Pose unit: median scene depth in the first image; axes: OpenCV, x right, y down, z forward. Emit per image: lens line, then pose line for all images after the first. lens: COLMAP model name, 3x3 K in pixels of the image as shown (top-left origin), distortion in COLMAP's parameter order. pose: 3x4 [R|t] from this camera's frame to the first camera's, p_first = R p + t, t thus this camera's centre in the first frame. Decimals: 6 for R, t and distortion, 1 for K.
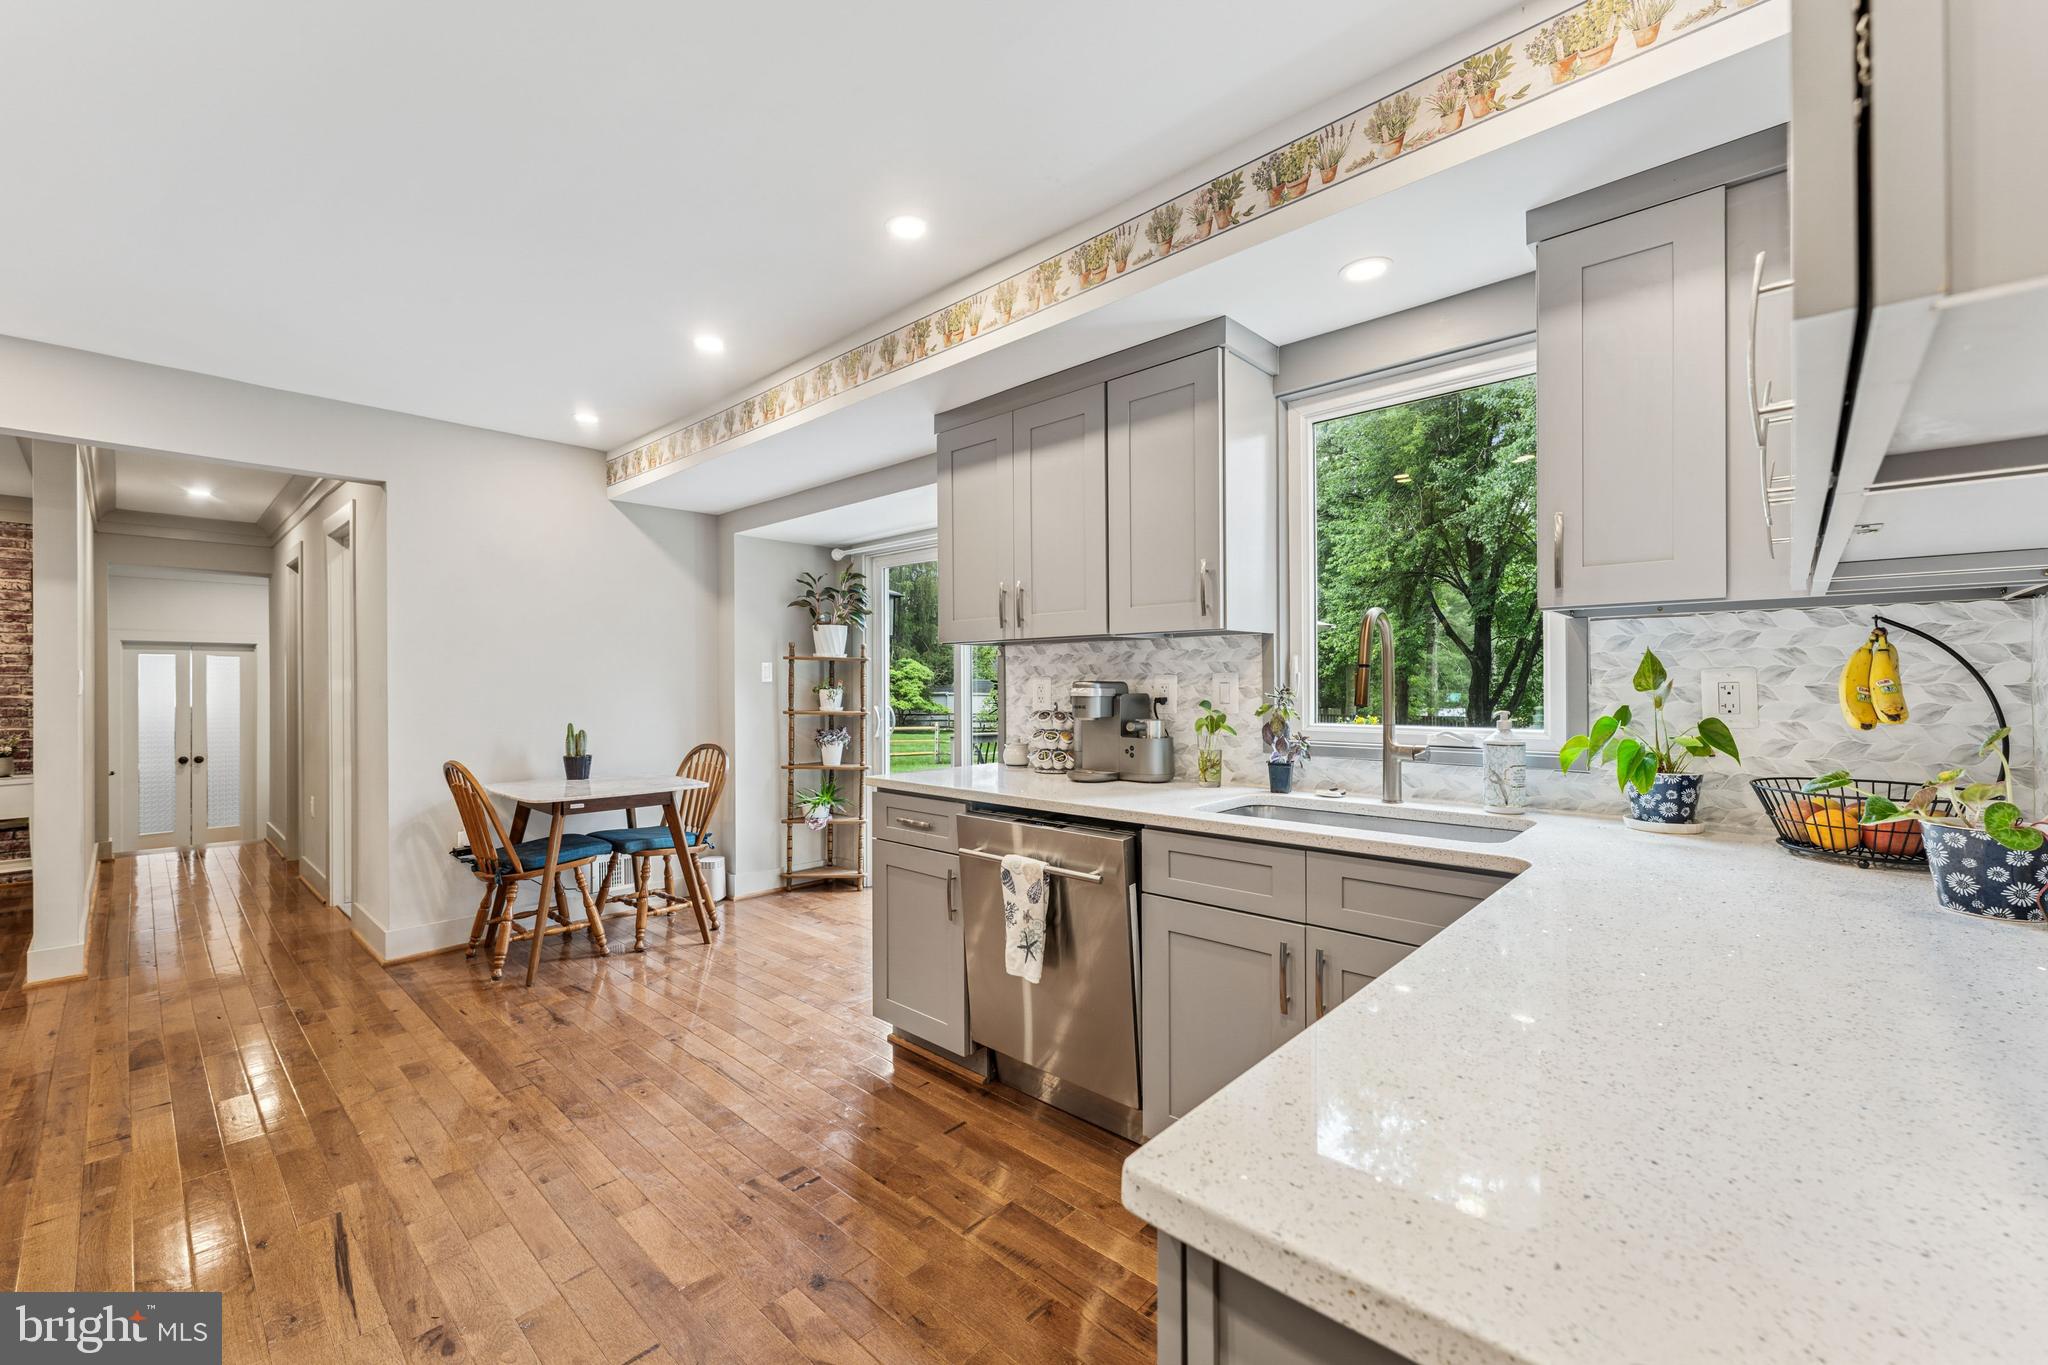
lens RADIAL K [[828.4, 0, 1018.0], [0, 828.4, 683.8], [0, 0, 1]] dist [-0.000815, -0.000528]
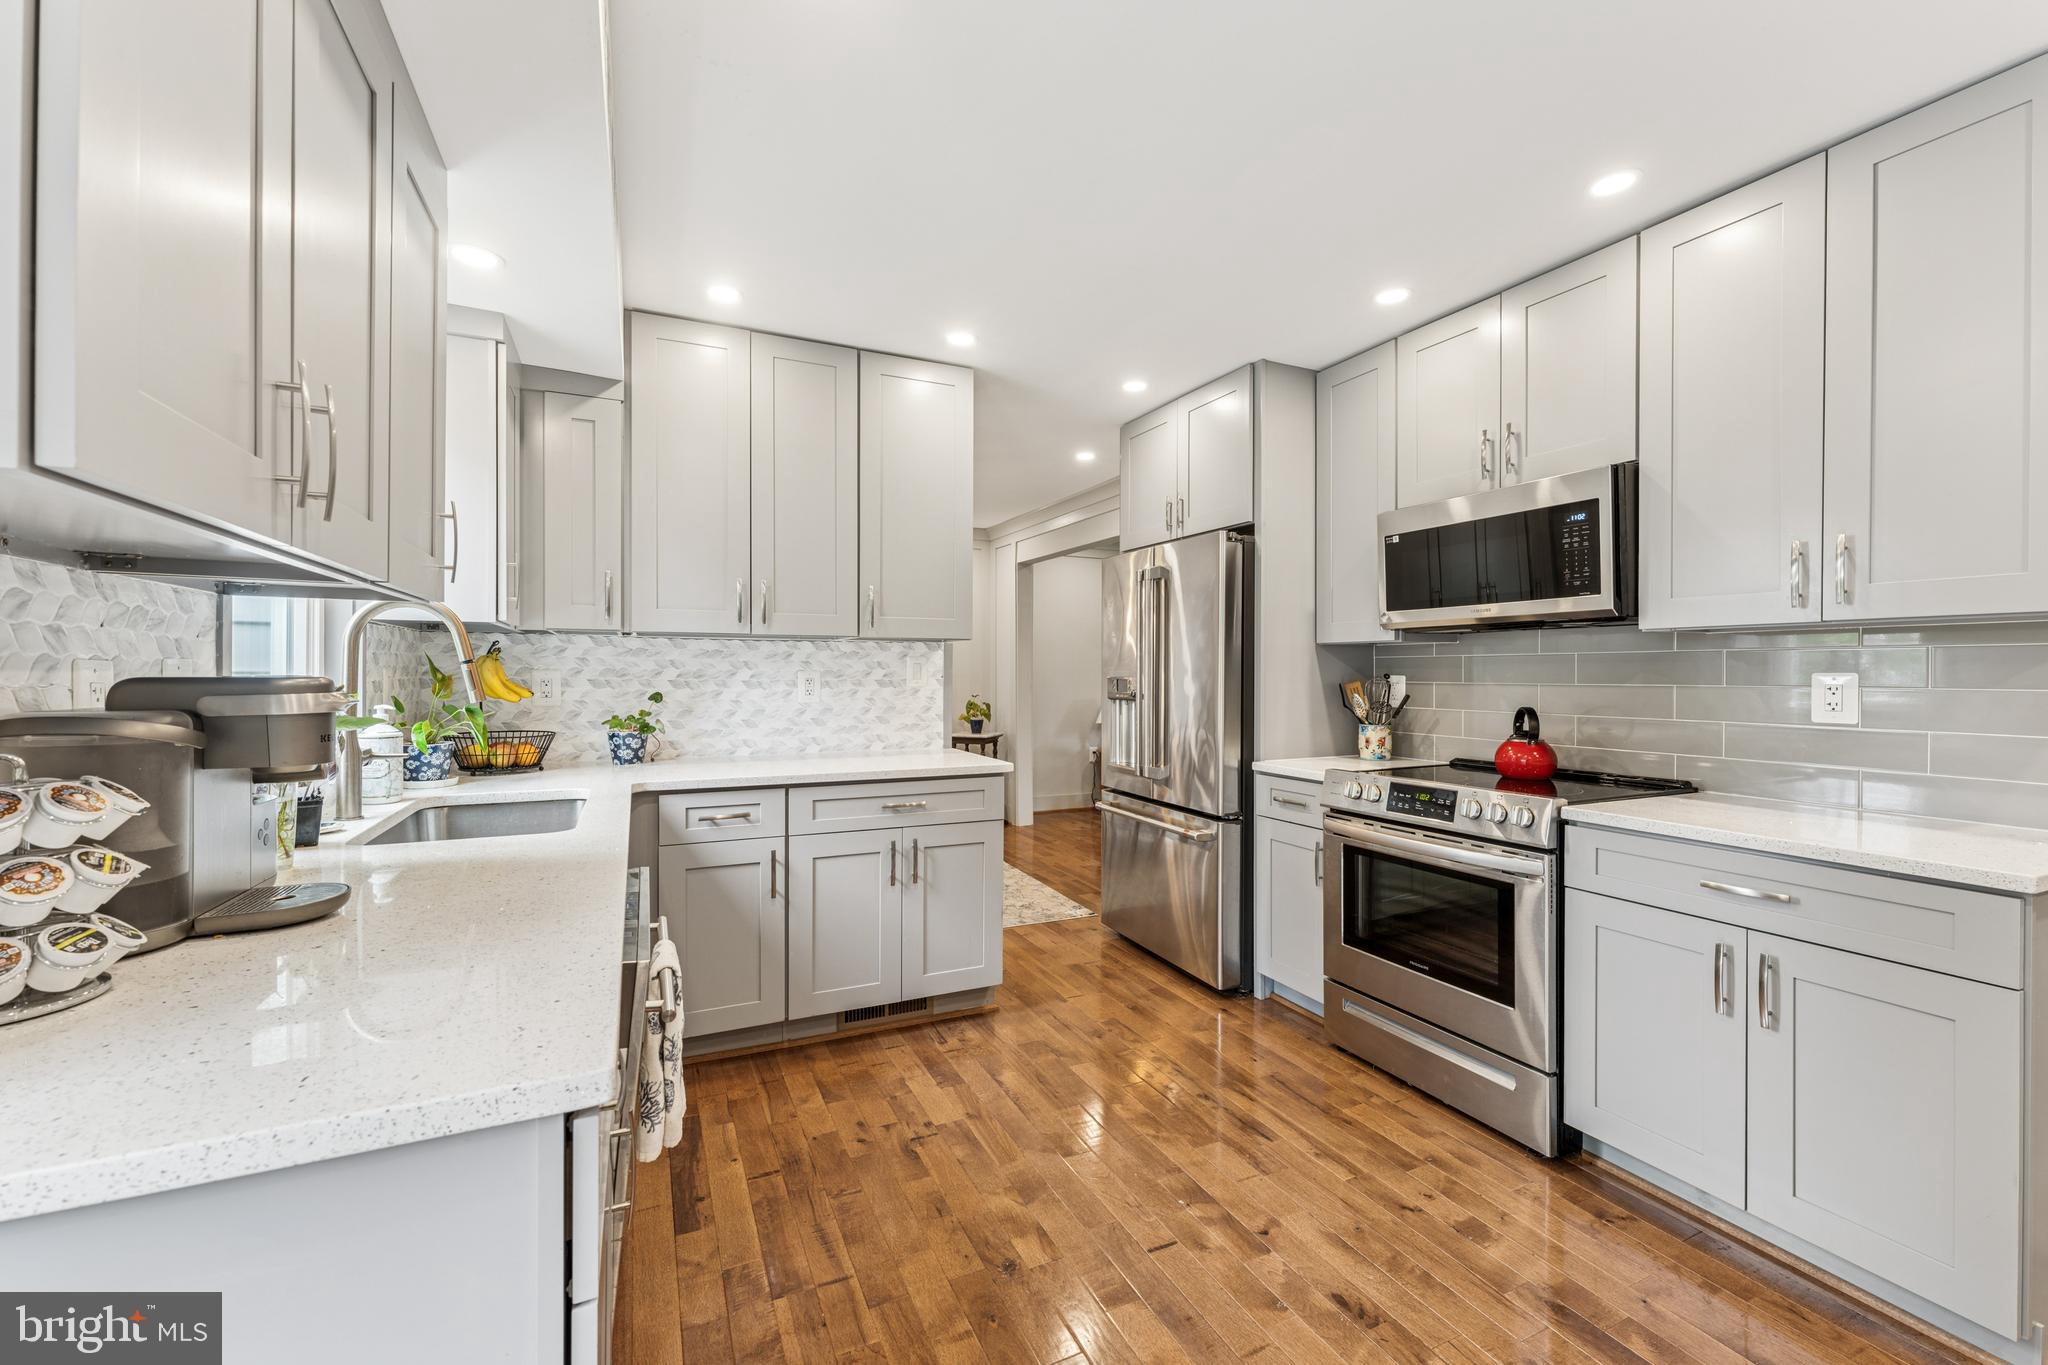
lens RADIAL K [[828.4, 0, 1021.6], [0, 828.4, 680.8], [0, 0, 1]] dist [-0.000815, -0.000528]
pose [[-0.929993, -0.001260, 0.367576, -0.283273], [0.002146, 0.999958, 0.008857, -0.002678], [-0.367572, 0.009025, -0.929951, 0.872314]]
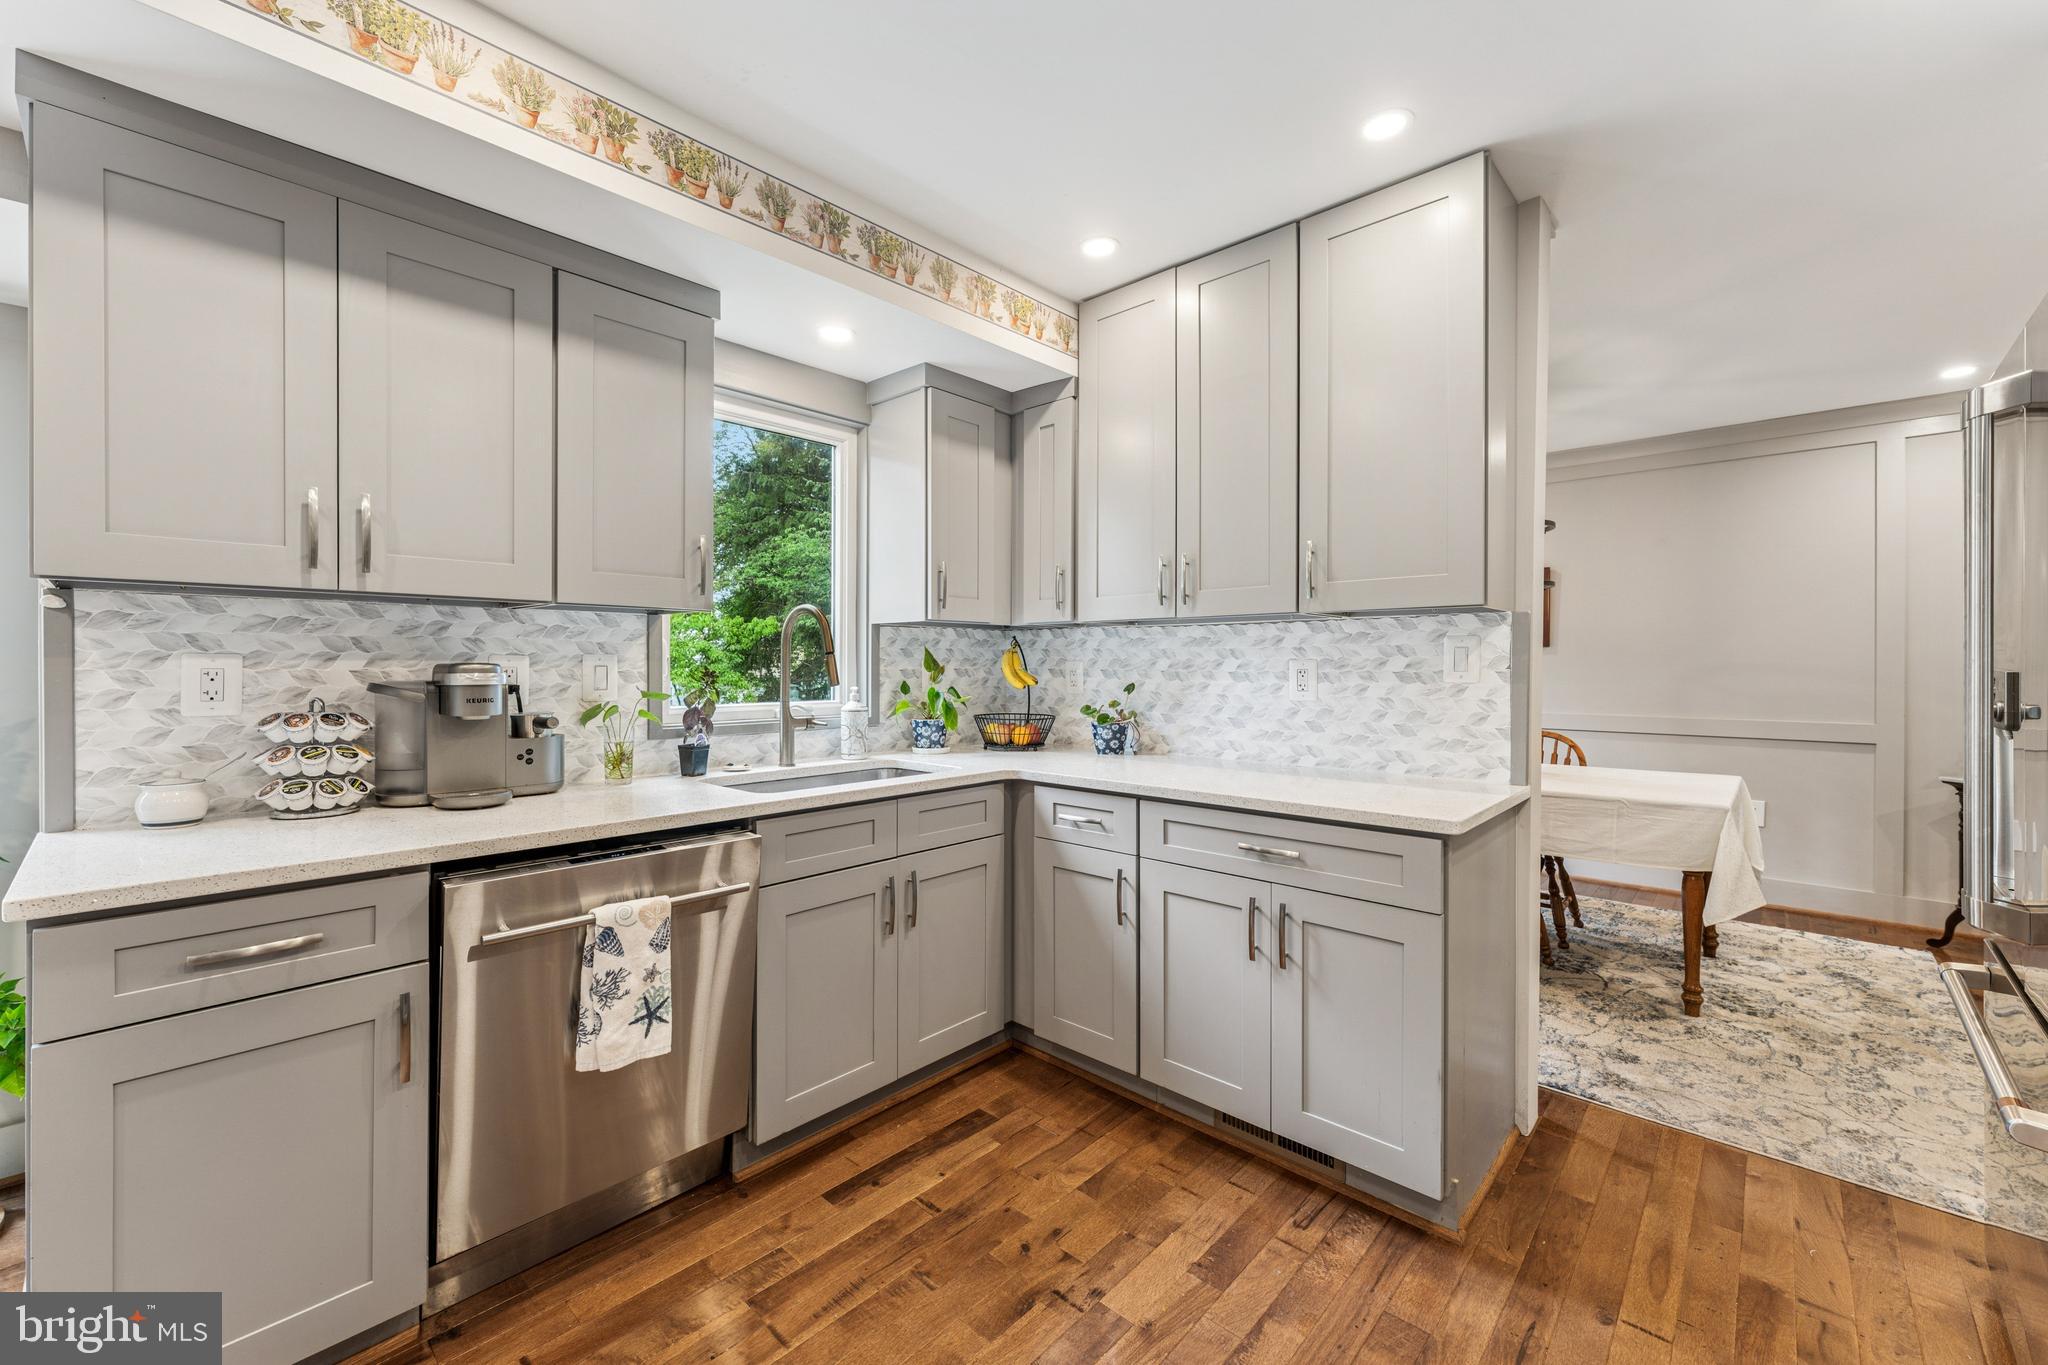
lens RADIAL K [[828.4, 0, 1019.8], [0, 828.4, 666.3], [0, 0, 1]] dist [-0.000815, -0.000528]
pose [[-0.005179, 0.003400, 0.999981, -0.429160], [0.000425, 0.999994, -0.003398, 0.001581], [-0.999986, 0.000408, -0.005180, 0.381674]]
